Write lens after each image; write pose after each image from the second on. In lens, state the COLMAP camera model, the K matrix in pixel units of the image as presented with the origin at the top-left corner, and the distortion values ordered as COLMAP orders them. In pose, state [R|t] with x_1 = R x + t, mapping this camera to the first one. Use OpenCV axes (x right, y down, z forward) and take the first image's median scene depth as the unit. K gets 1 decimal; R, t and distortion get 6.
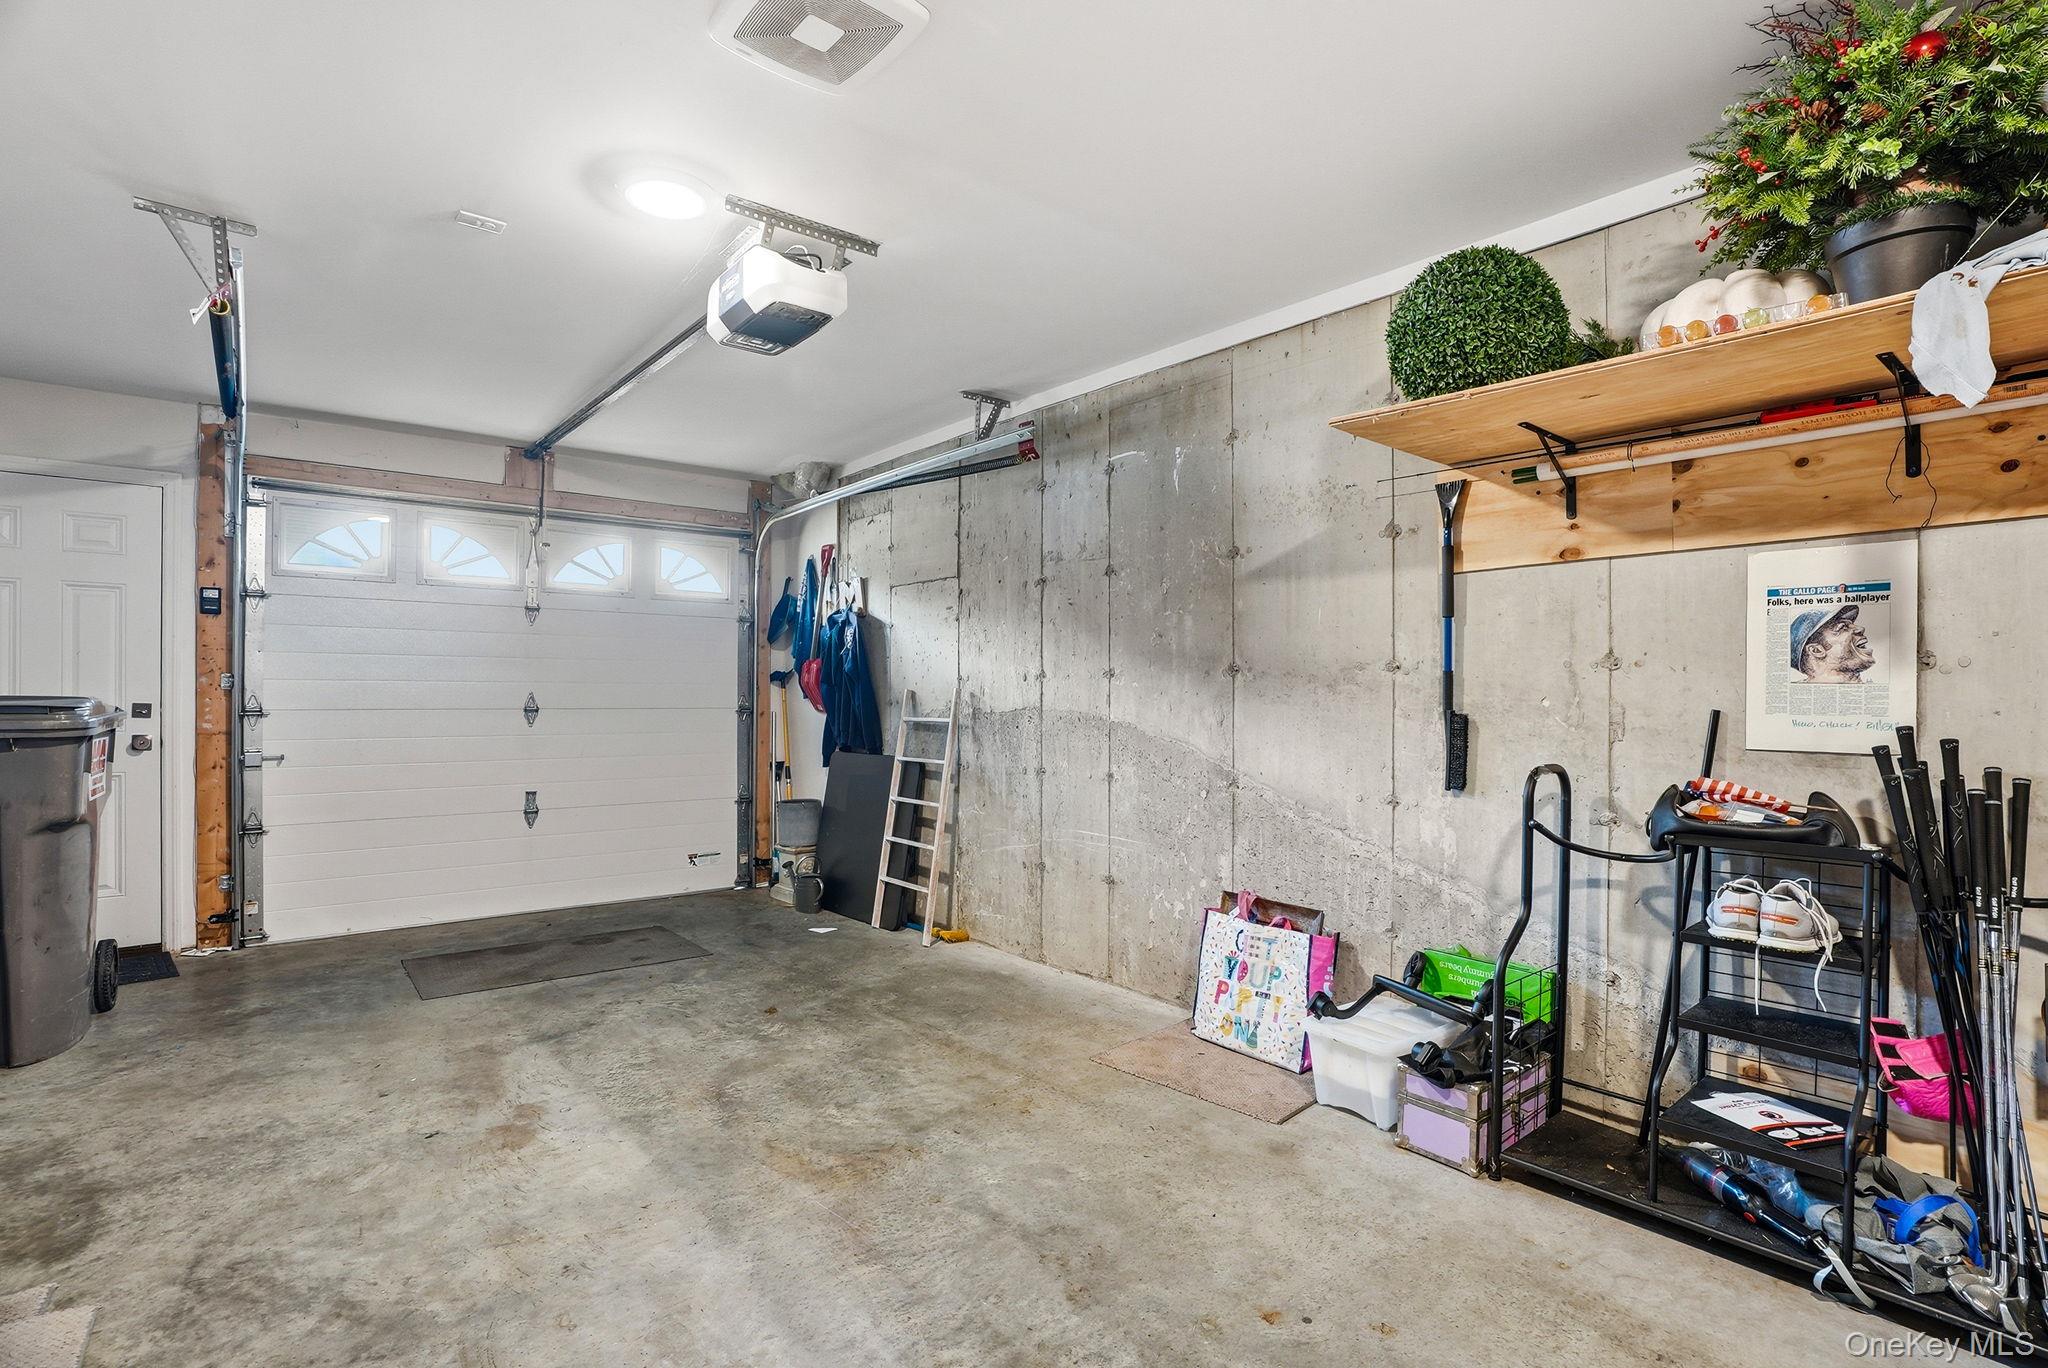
lens RADIAL K [[987.1, 0, 1022.2], [0, 987.1, 701.6], [0, 0, 1]] dist [-0.050784, 0.015128]
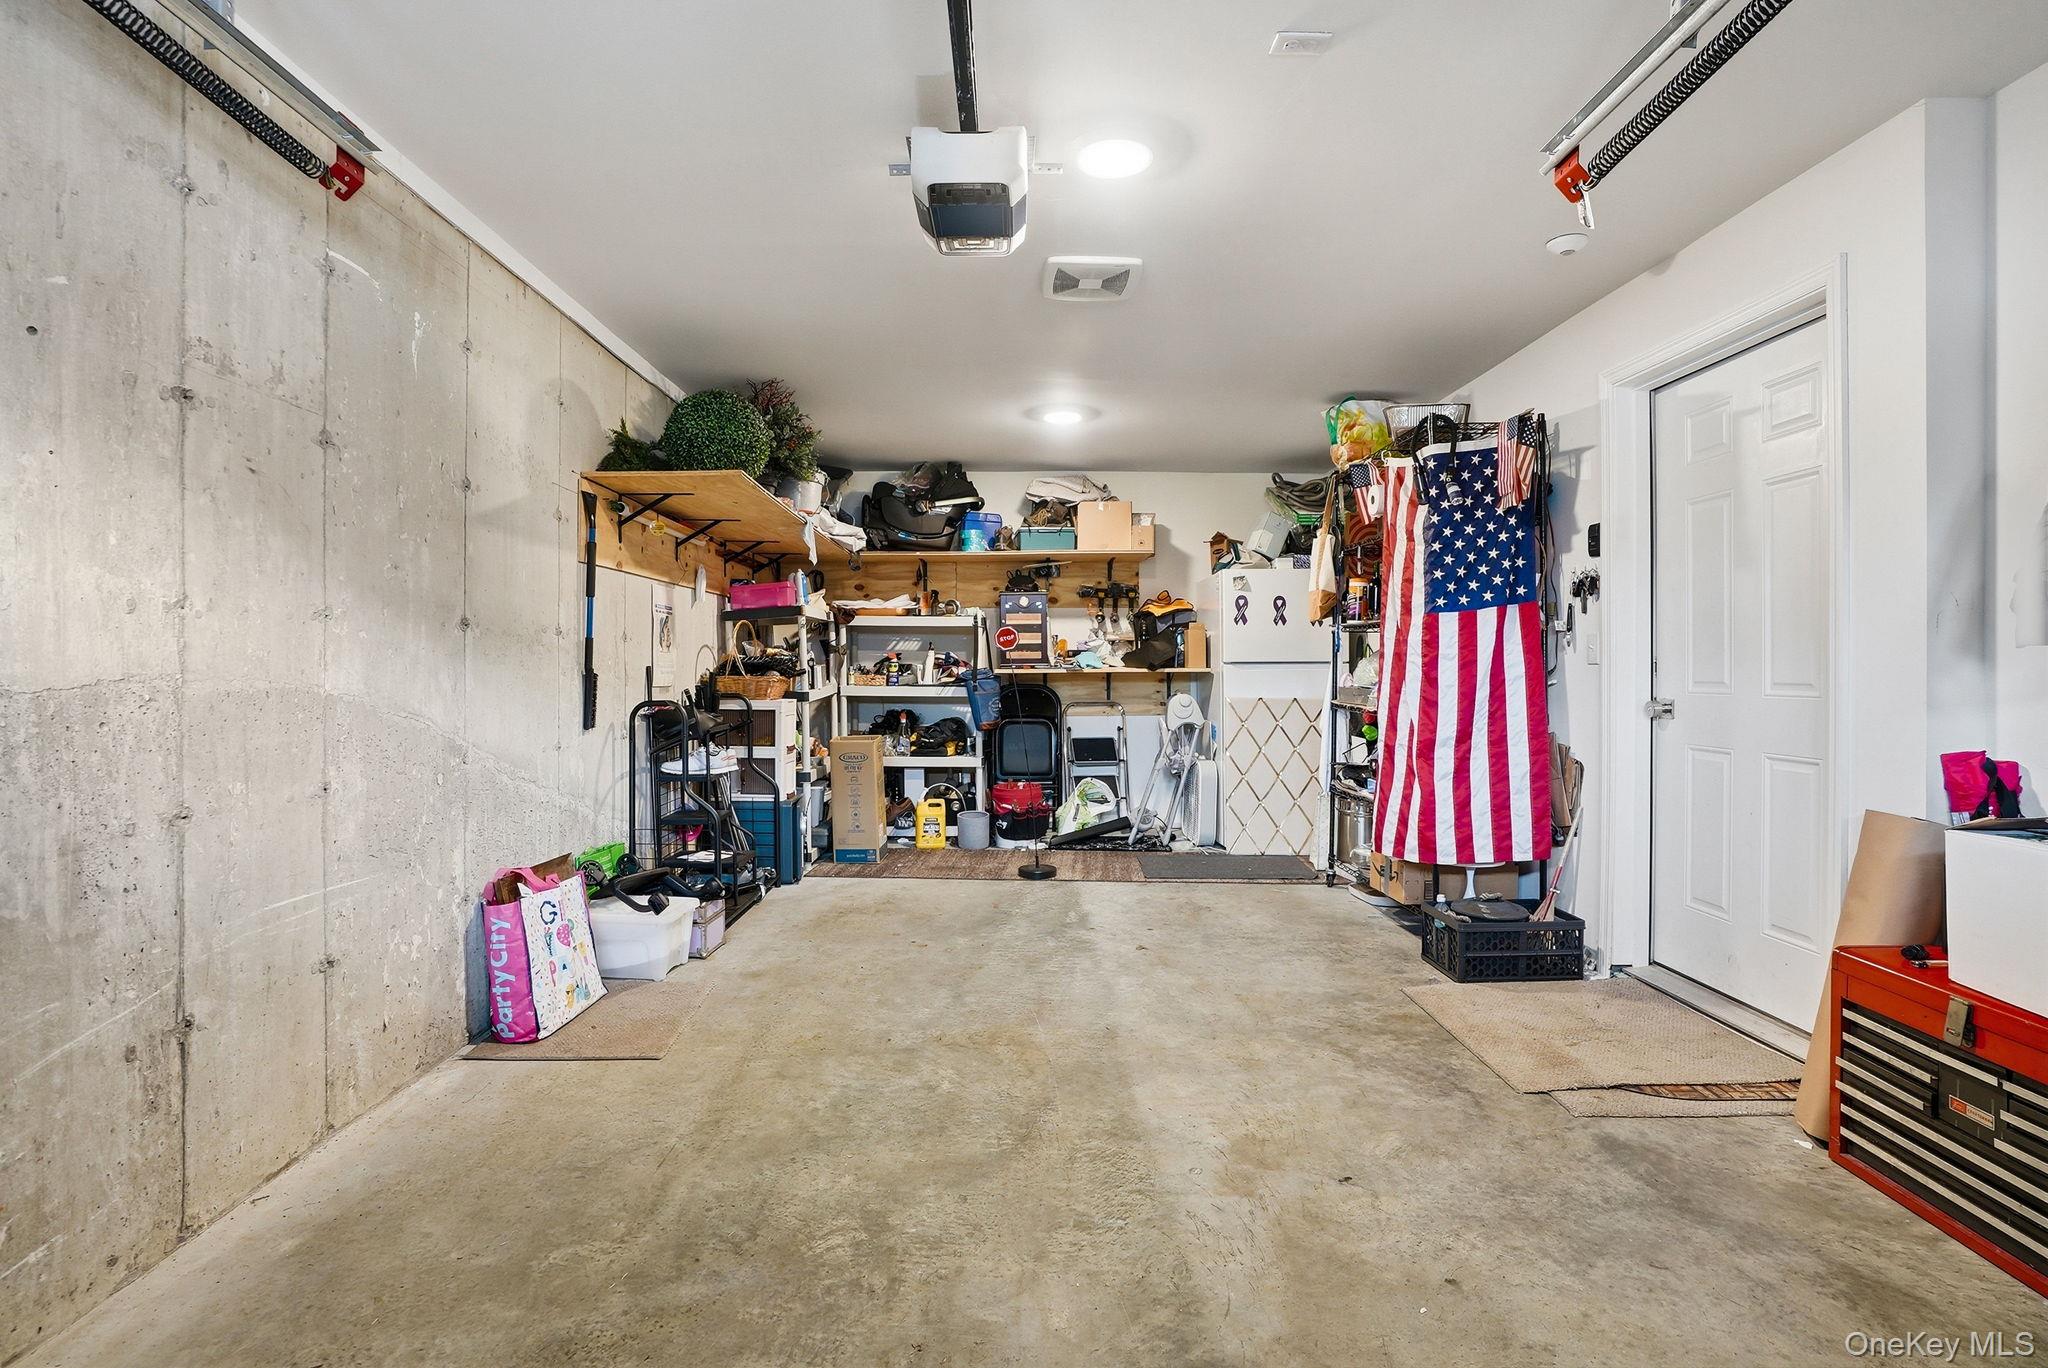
lens RADIAL K [[987.1, 0, 1012.2], [0, 987.1, 672.2], [0, 0, 1]] dist [-0.050784, 0.015128]
pose [[-0.775403, -0.008839, 0.631405, -0.726127], [-0.002663, 0.999939, 0.010728, -0.001199], [-0.631461, 0.006637, -0.775379, 1.452880]]
